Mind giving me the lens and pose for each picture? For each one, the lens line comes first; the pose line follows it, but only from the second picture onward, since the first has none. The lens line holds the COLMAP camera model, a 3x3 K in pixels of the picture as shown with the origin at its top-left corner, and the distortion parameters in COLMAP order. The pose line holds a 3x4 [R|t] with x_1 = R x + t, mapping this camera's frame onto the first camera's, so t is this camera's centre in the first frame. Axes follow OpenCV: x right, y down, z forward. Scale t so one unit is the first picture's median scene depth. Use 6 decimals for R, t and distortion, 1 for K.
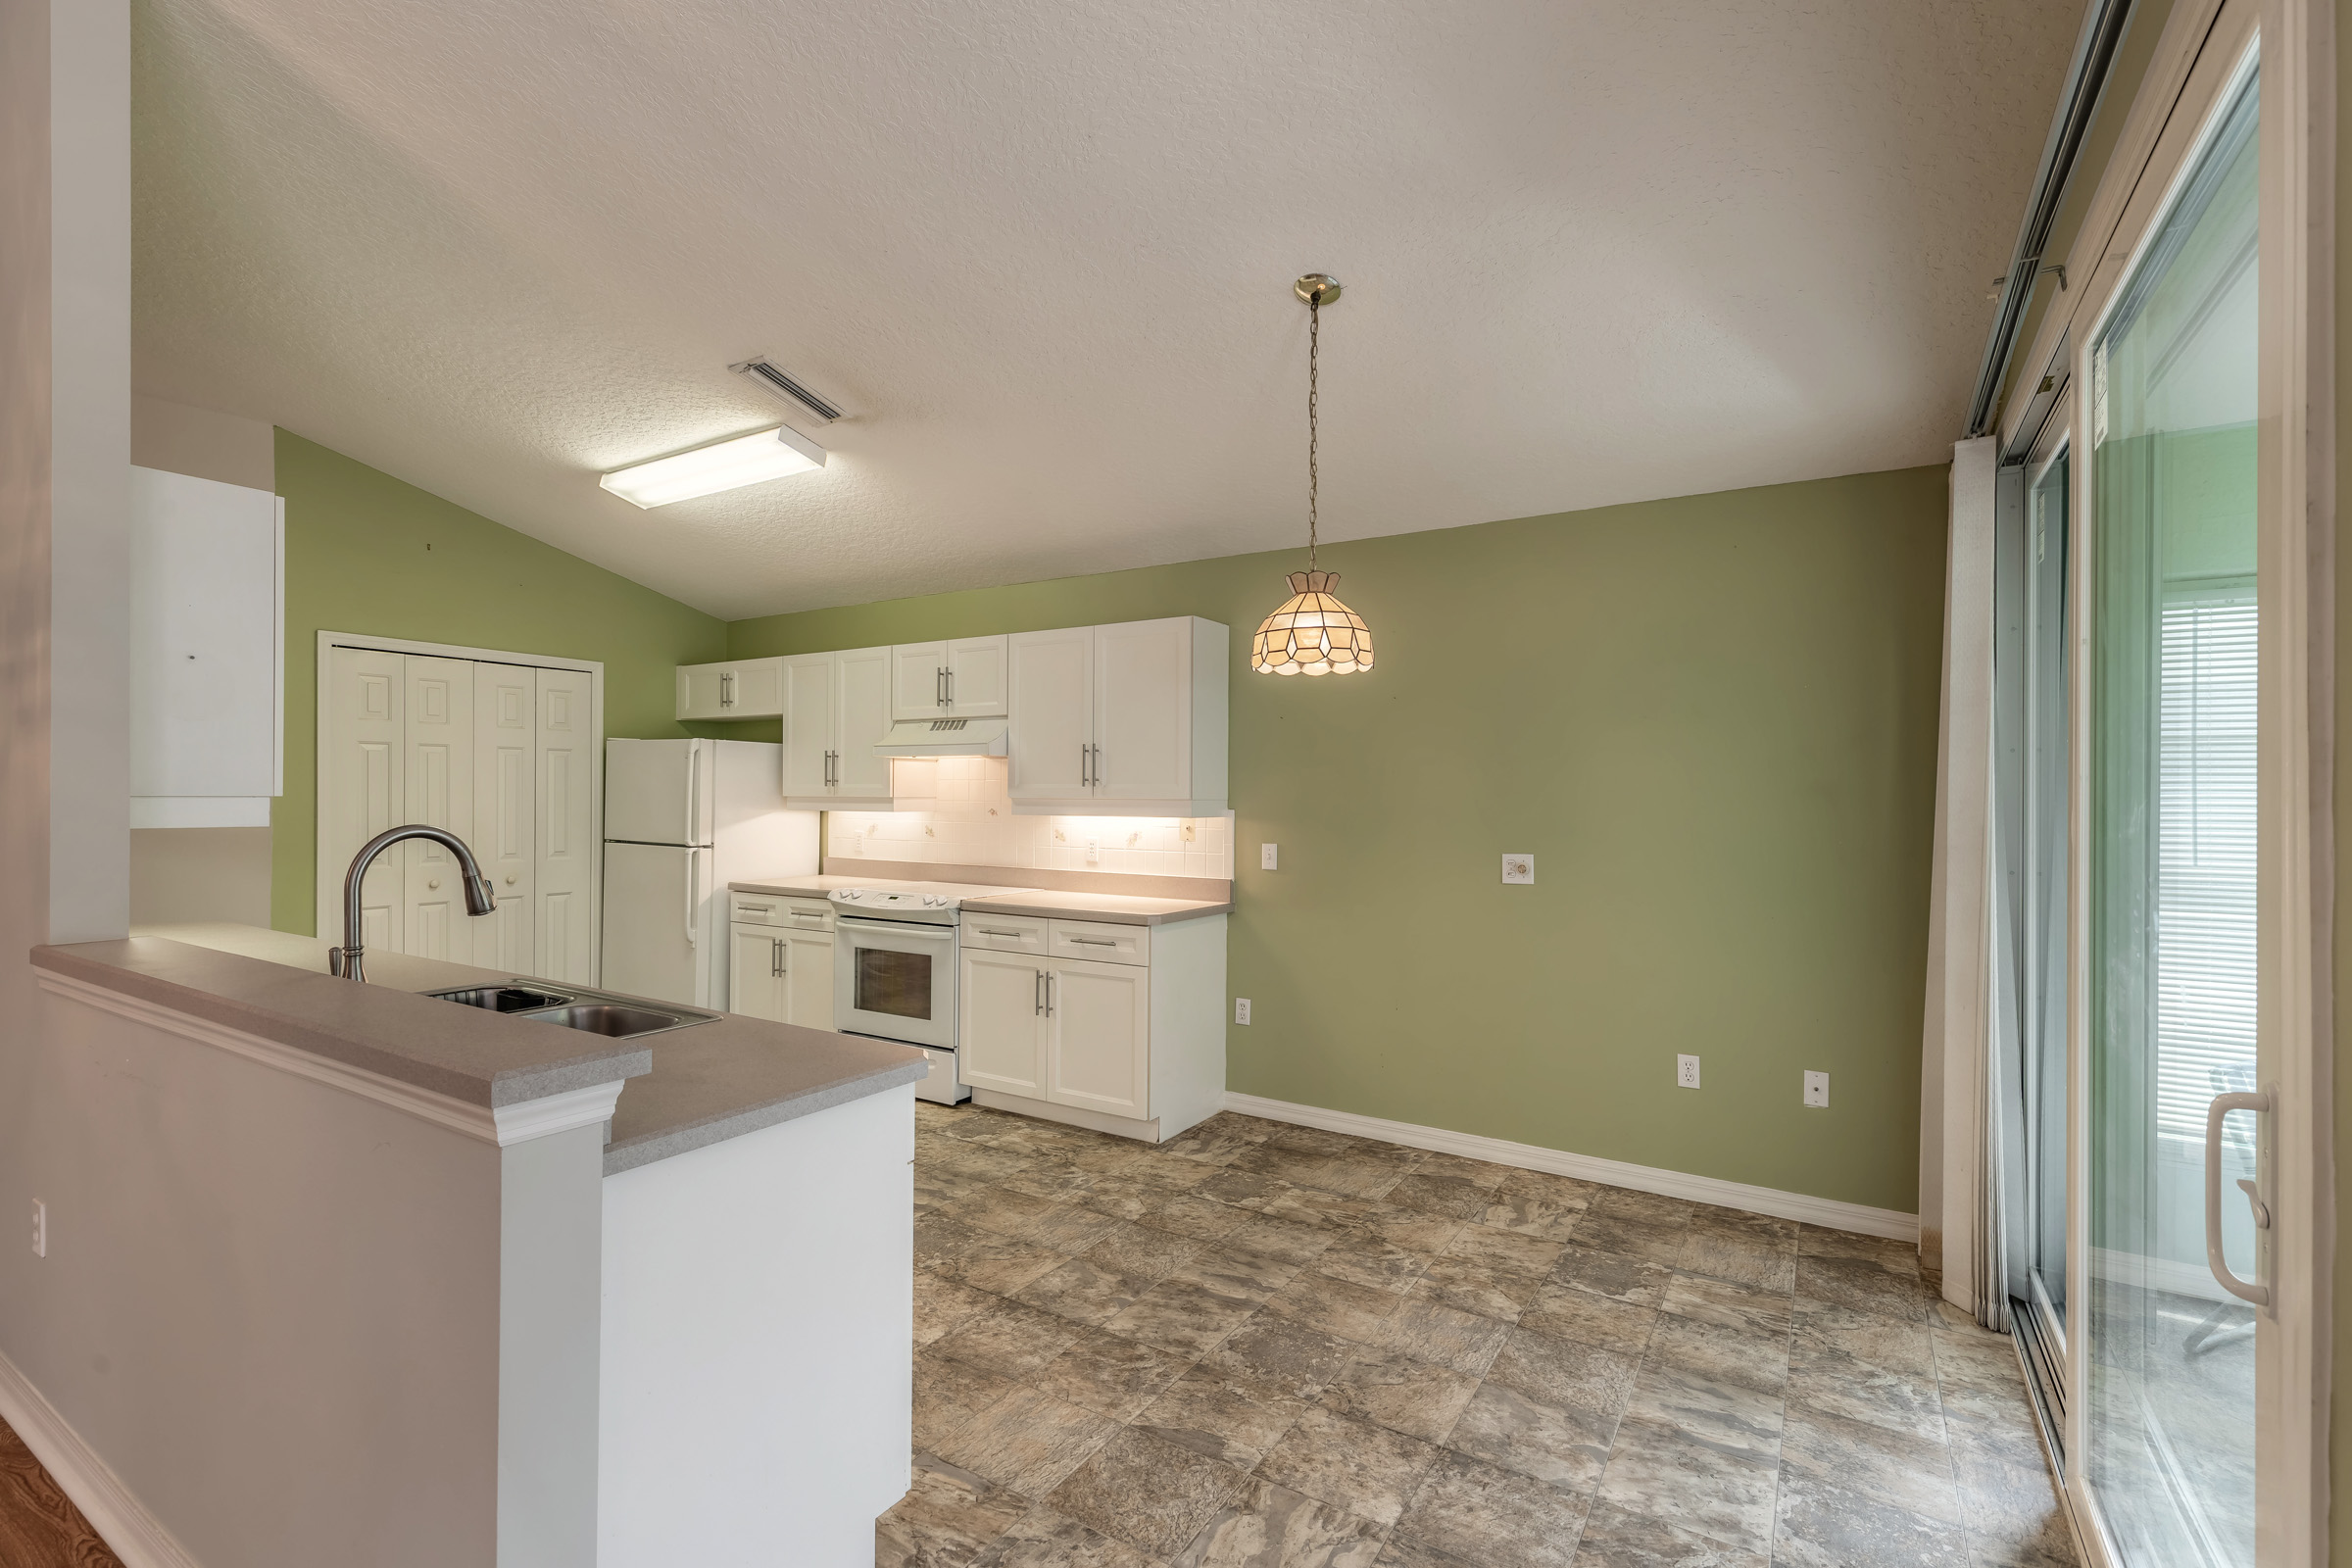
lens RADIAL K [[1056.7, 0, 1168.8], [0, 1056.7, 791.0], [0, 0, 1]] dist [0.007121, -0.001011]
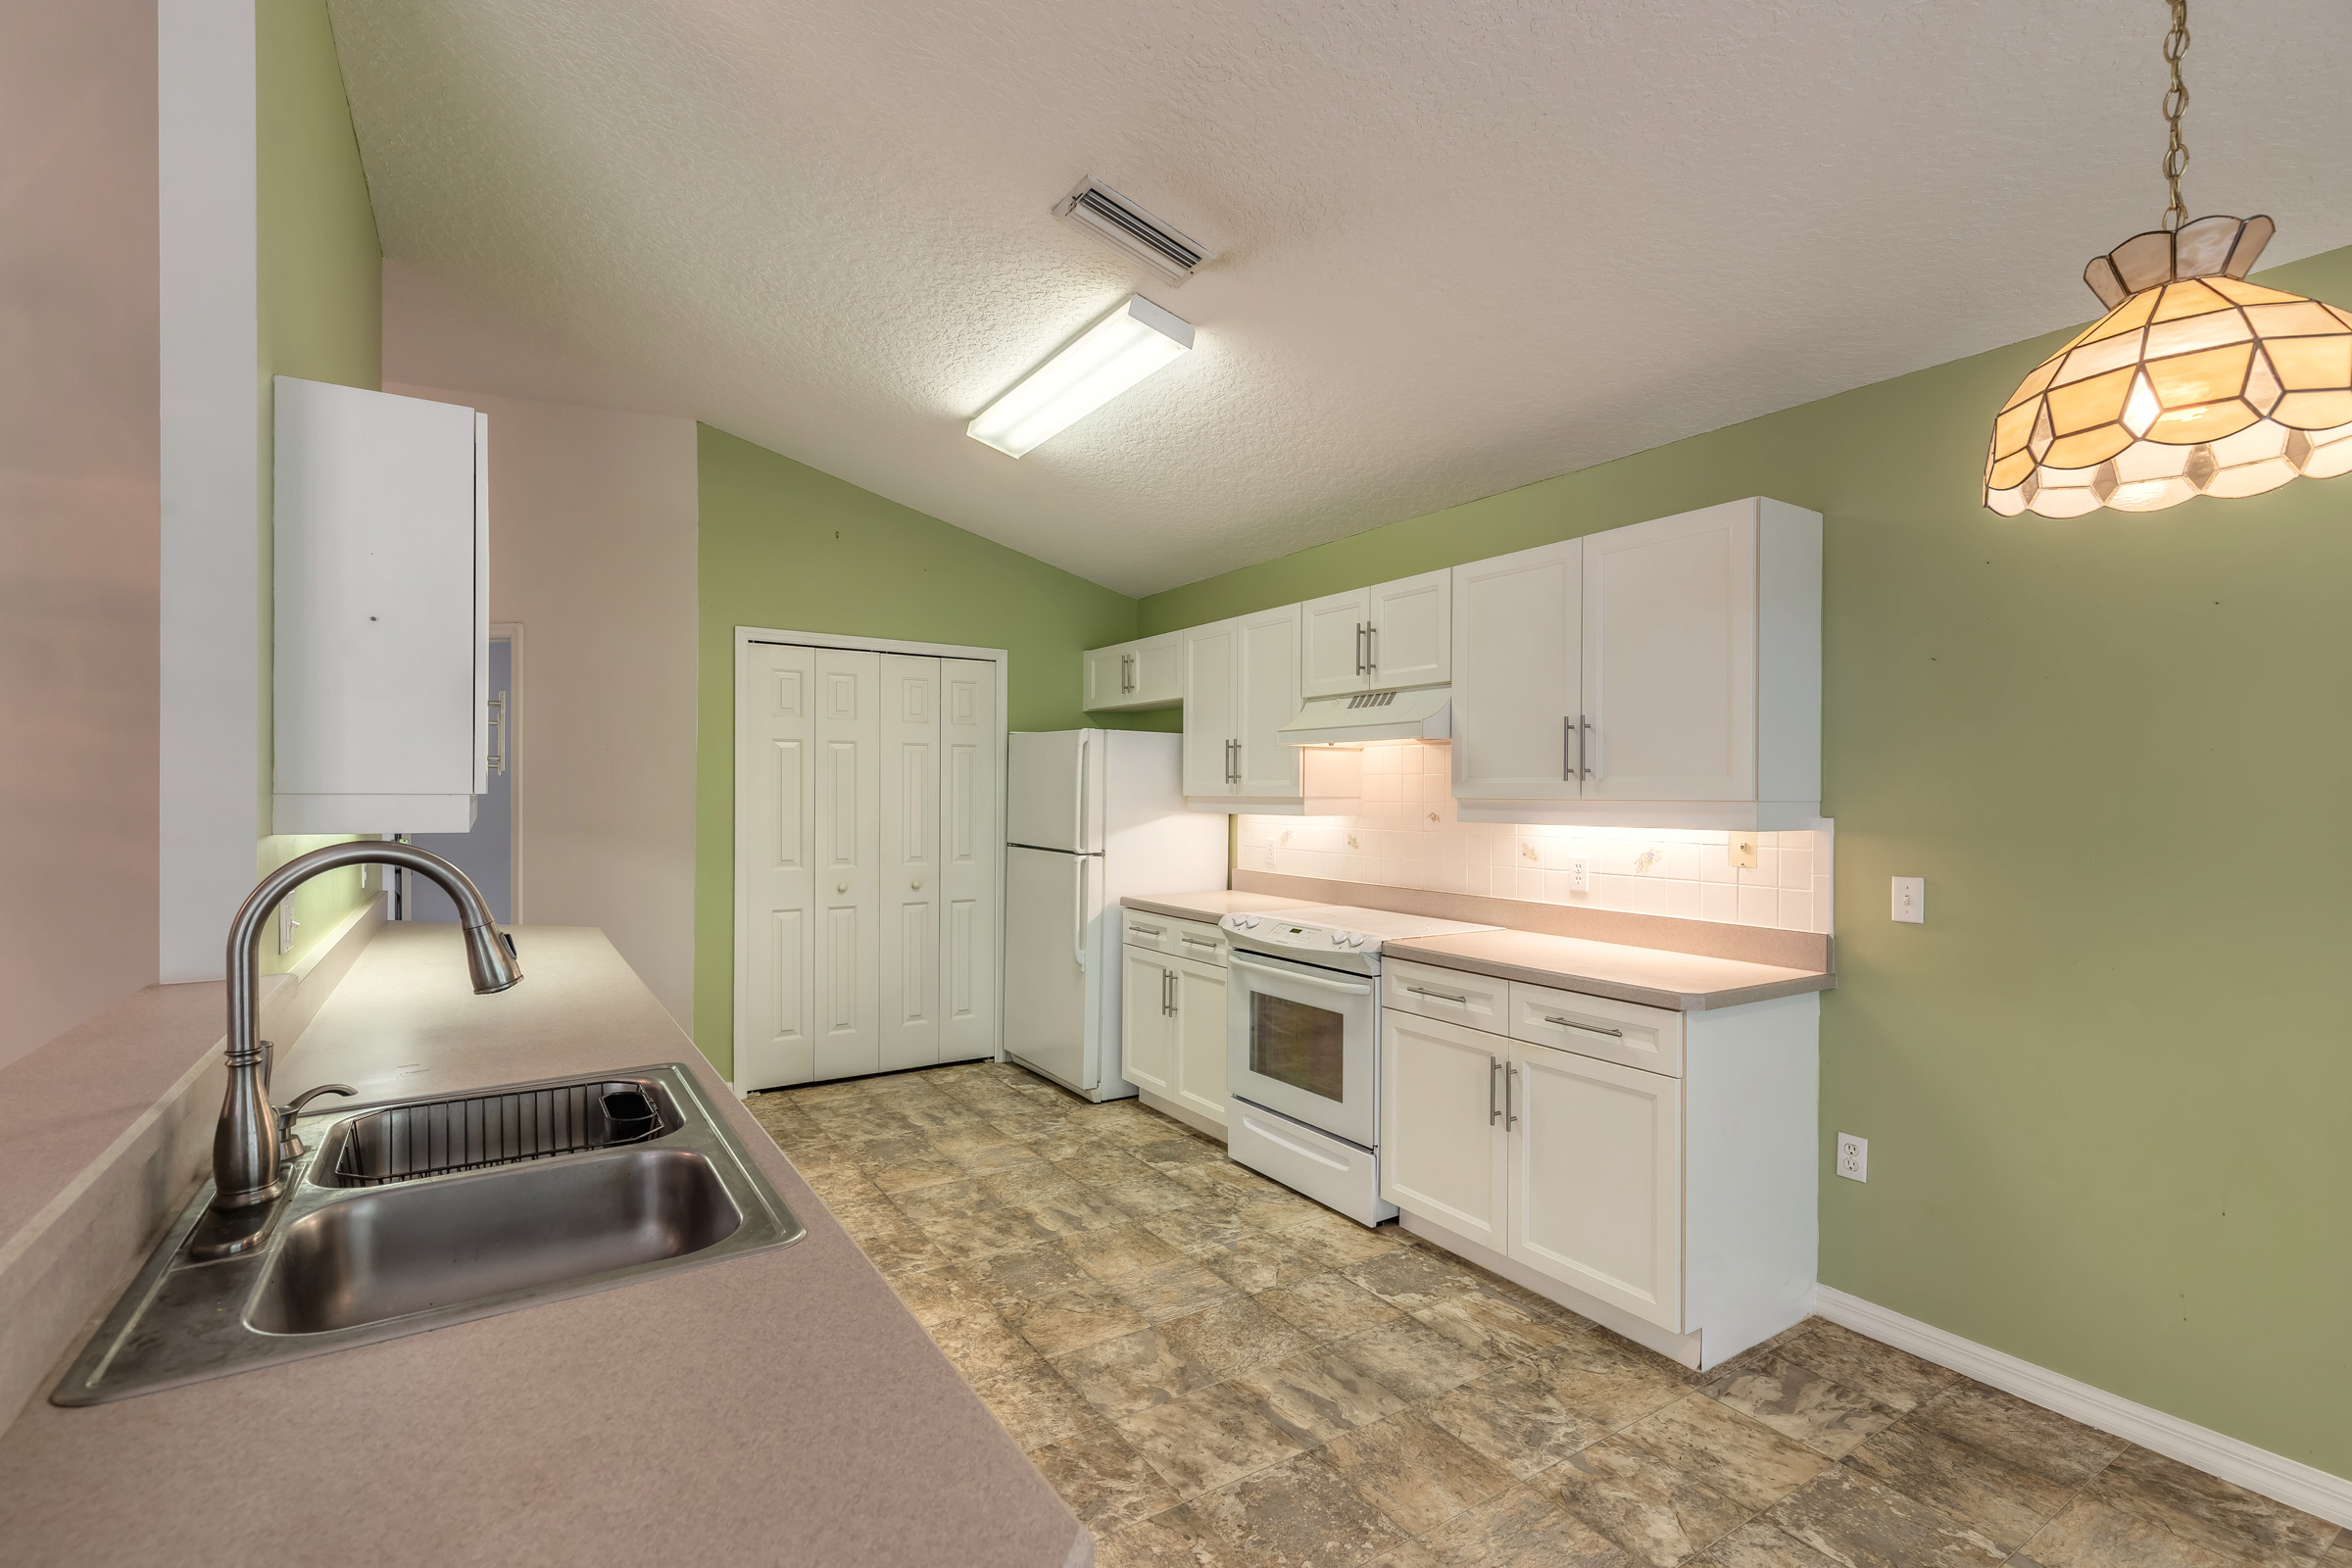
lens RADIAL K [[1056.7, 0, 1168.8], [0, 1056.7, 791.0], [0, 0, 1]] dist [0.007121, -0.001011]
pose [[0.905870, -0.001158, -0.423555, -0.026715], [0.000767, 0.999999, -0.001095, 0.002607], [0.423556, 0.000667, 0.905870, 0.310427]]
